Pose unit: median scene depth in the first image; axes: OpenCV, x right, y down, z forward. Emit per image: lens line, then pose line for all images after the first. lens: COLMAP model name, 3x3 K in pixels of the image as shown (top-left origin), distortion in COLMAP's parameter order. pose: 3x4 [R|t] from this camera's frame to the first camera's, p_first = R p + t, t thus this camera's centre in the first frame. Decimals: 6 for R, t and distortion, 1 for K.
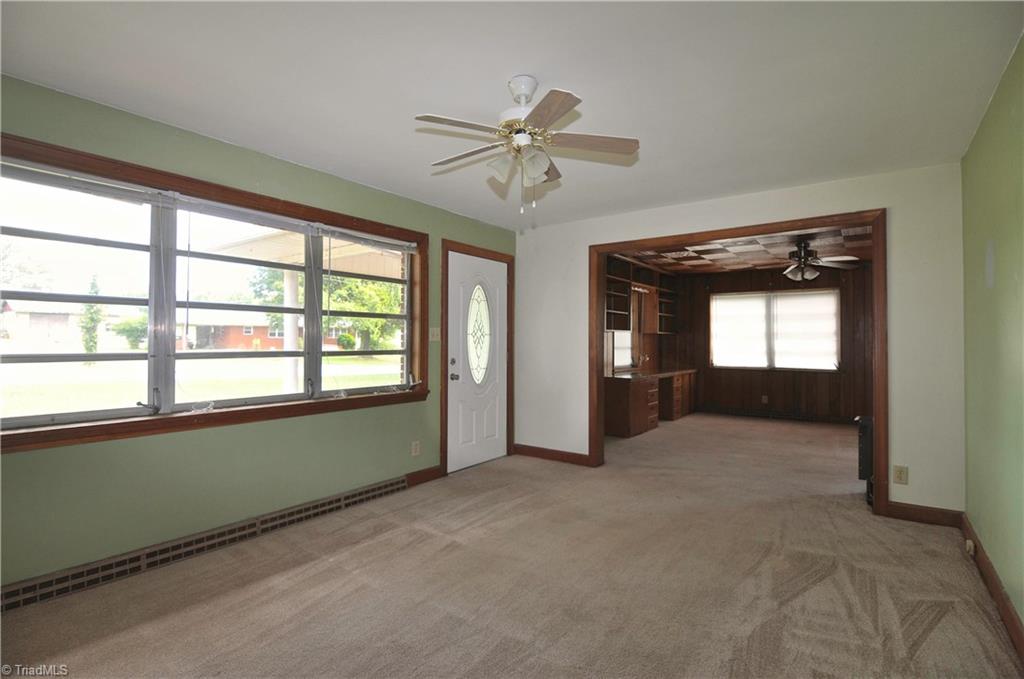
lens RADIAL K [[491.9, 0, 512.0], [0, 491.9, 339.5], [0, 0, 1]] dist [0.000101, -0.000016]
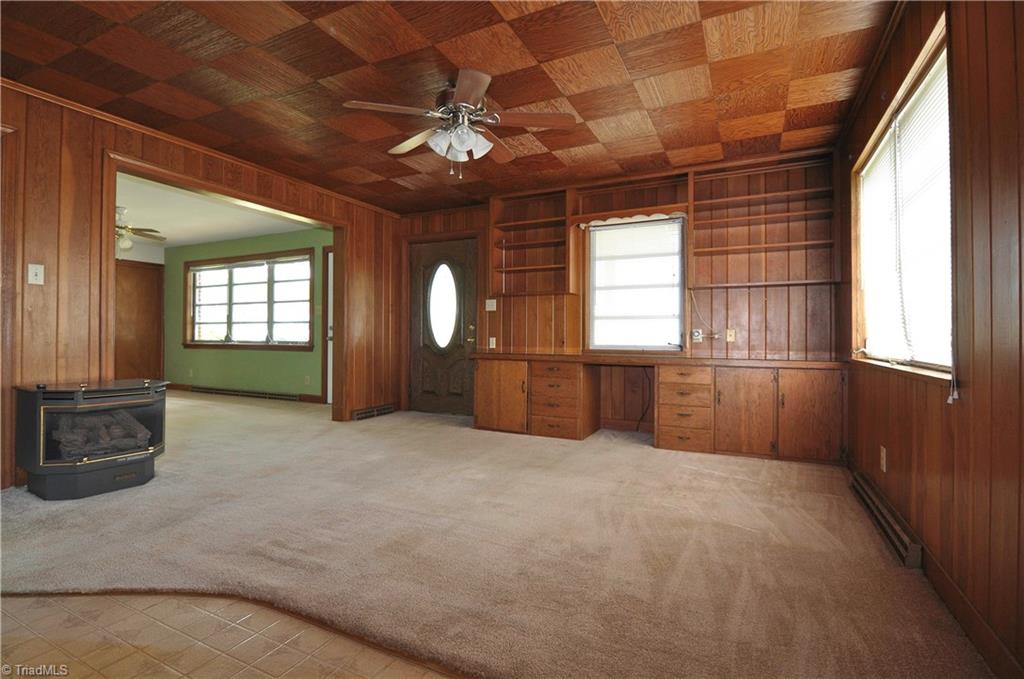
lens RADIAL K [[491.9, 0, 512.0], [0, 491.9, 339.5], [0, 0, 1]] dist [0.000101, -0.000016]
pose [[0.158054, 0.006323, -0.987410, 1.725328], [-0.006282, 0.999966, 0.005398, 0.080710], [0.987411, 0.005350, 0.158088, 1.598294]]
